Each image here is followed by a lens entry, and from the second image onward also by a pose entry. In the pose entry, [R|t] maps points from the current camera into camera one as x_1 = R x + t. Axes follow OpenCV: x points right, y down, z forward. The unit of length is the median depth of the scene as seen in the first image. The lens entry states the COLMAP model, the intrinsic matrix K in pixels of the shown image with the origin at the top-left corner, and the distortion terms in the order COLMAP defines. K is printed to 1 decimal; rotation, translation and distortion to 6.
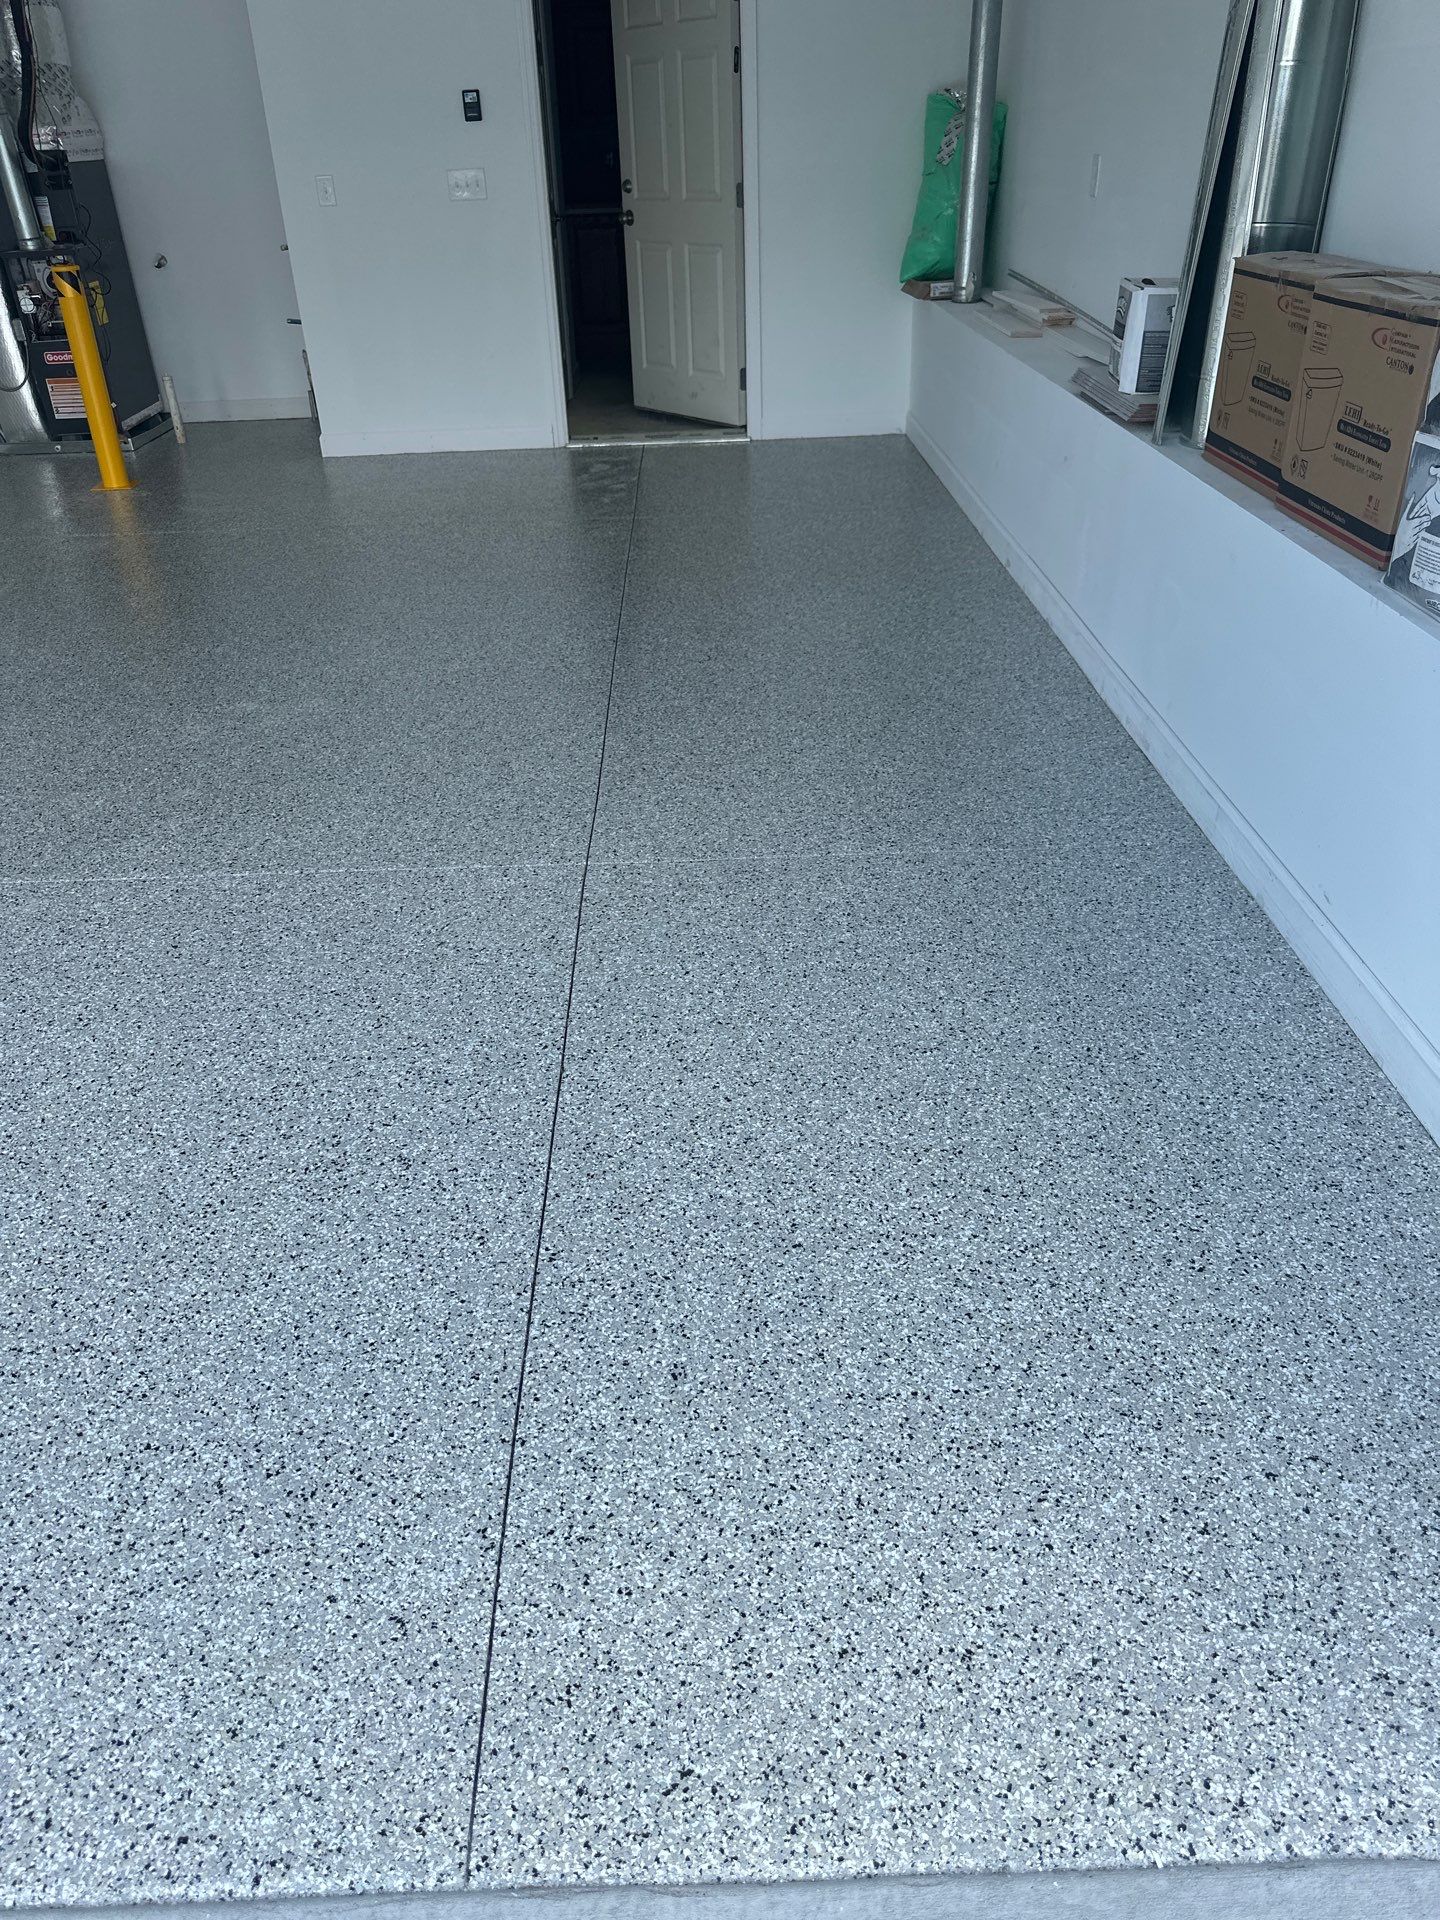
lens RADIAL K [[1335.7, 0, 712.8], [0, 1335.7, 958.8], [0, 0, 1]] dist [0.112948, -0.132680]
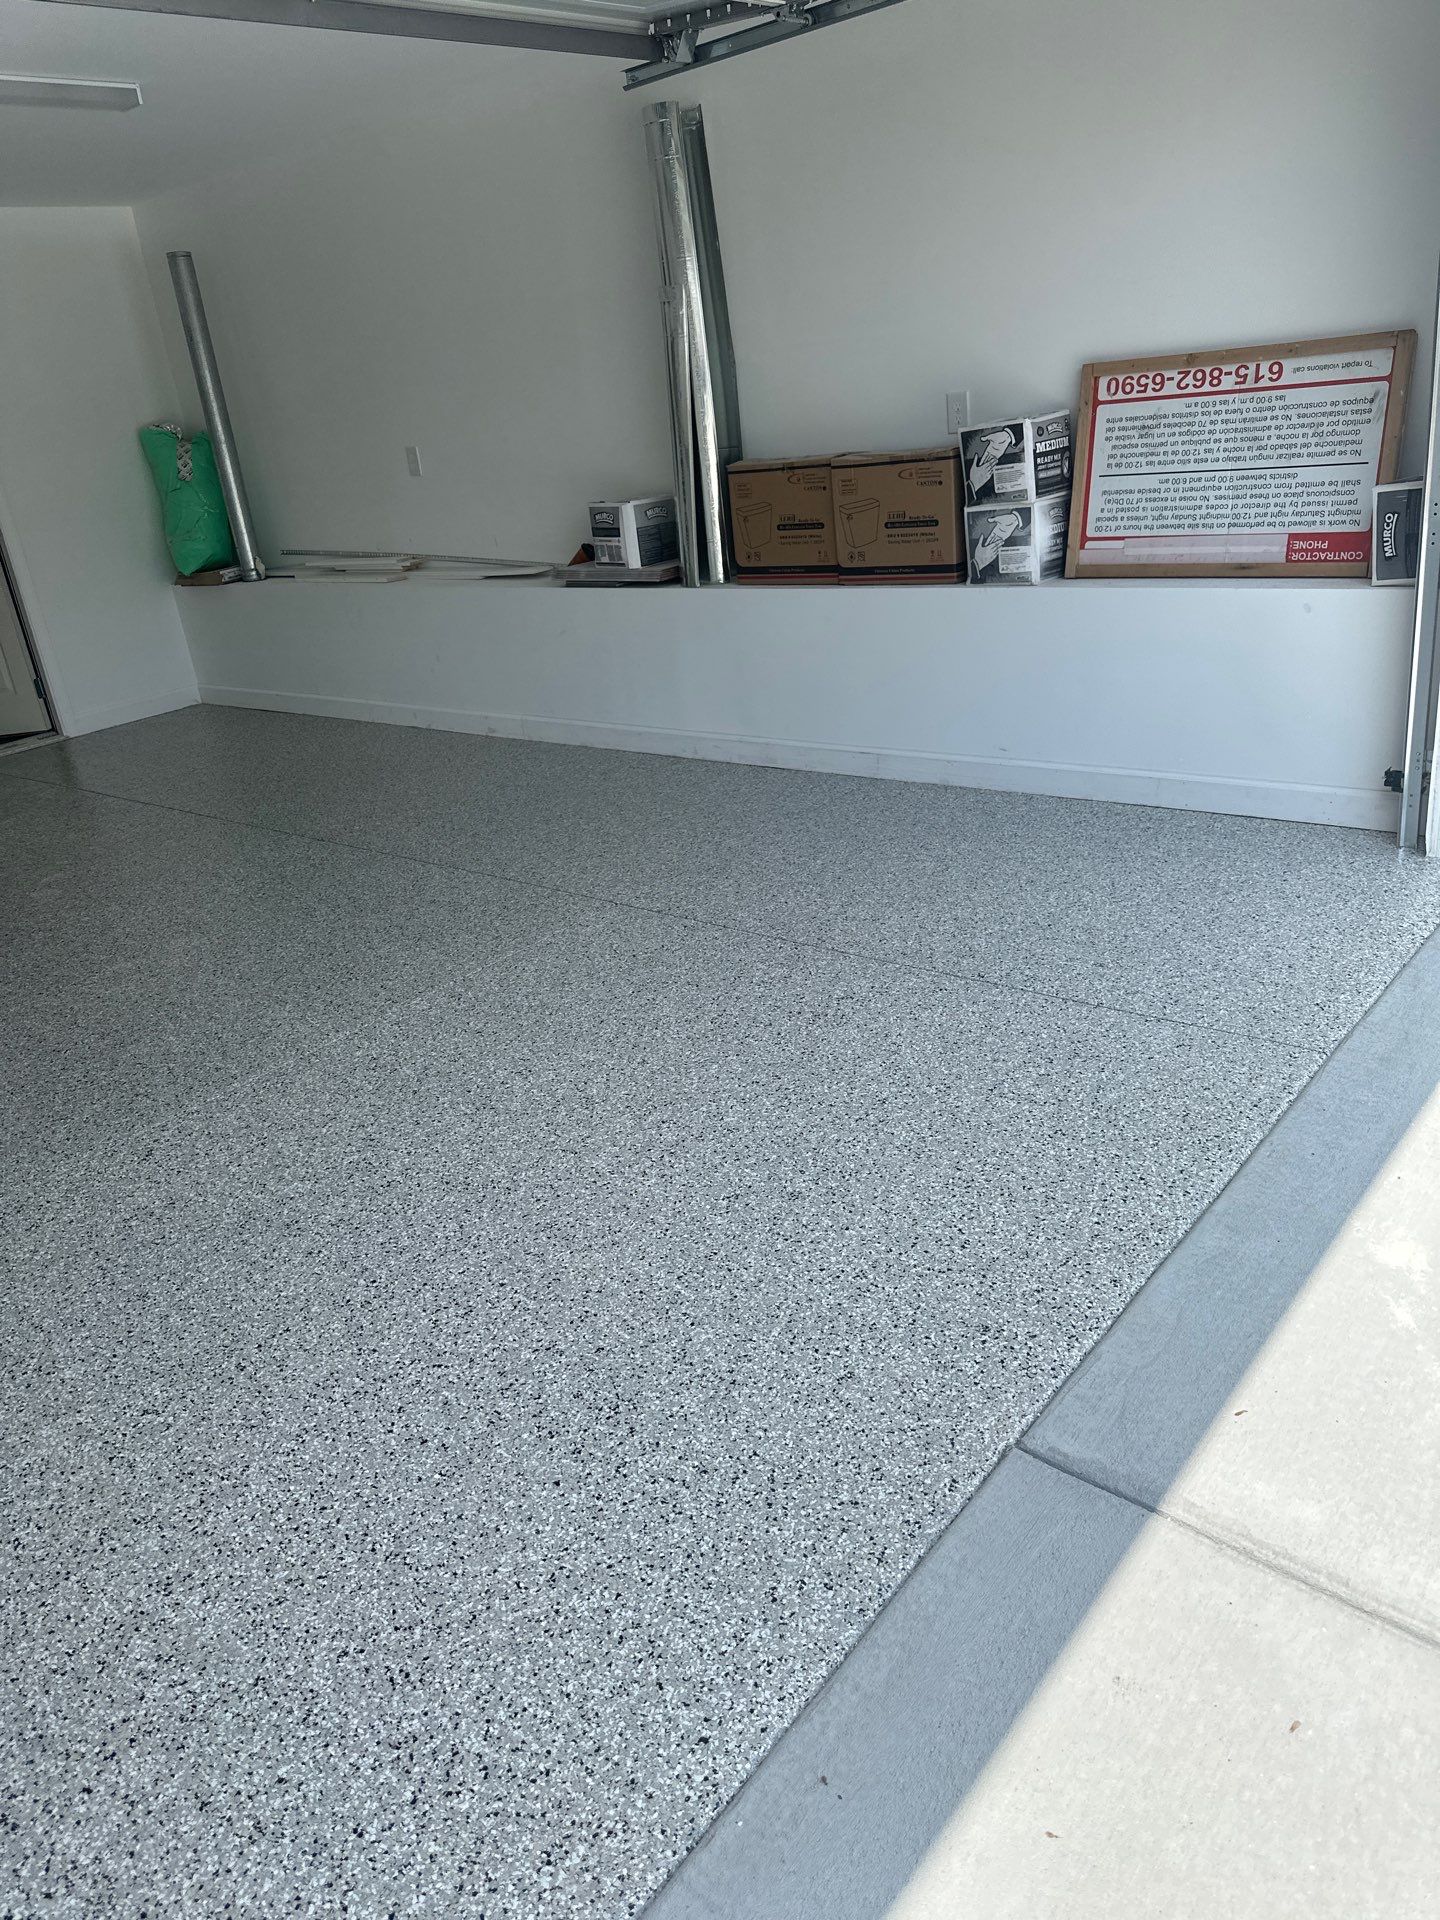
lens RADIAL K [[1313.4, 0, 721.7], [0, 1313.4, 1006.1], [0, 0, 1]] dist [0.151489, -0.240993]
pose [[0.660147, -0.359256, 0.659652, -0.740791], [0.467927, 0.883672, 0.012982, 0.041345], [-0.587580, 0.300099, 0.751459, -0.024369]]
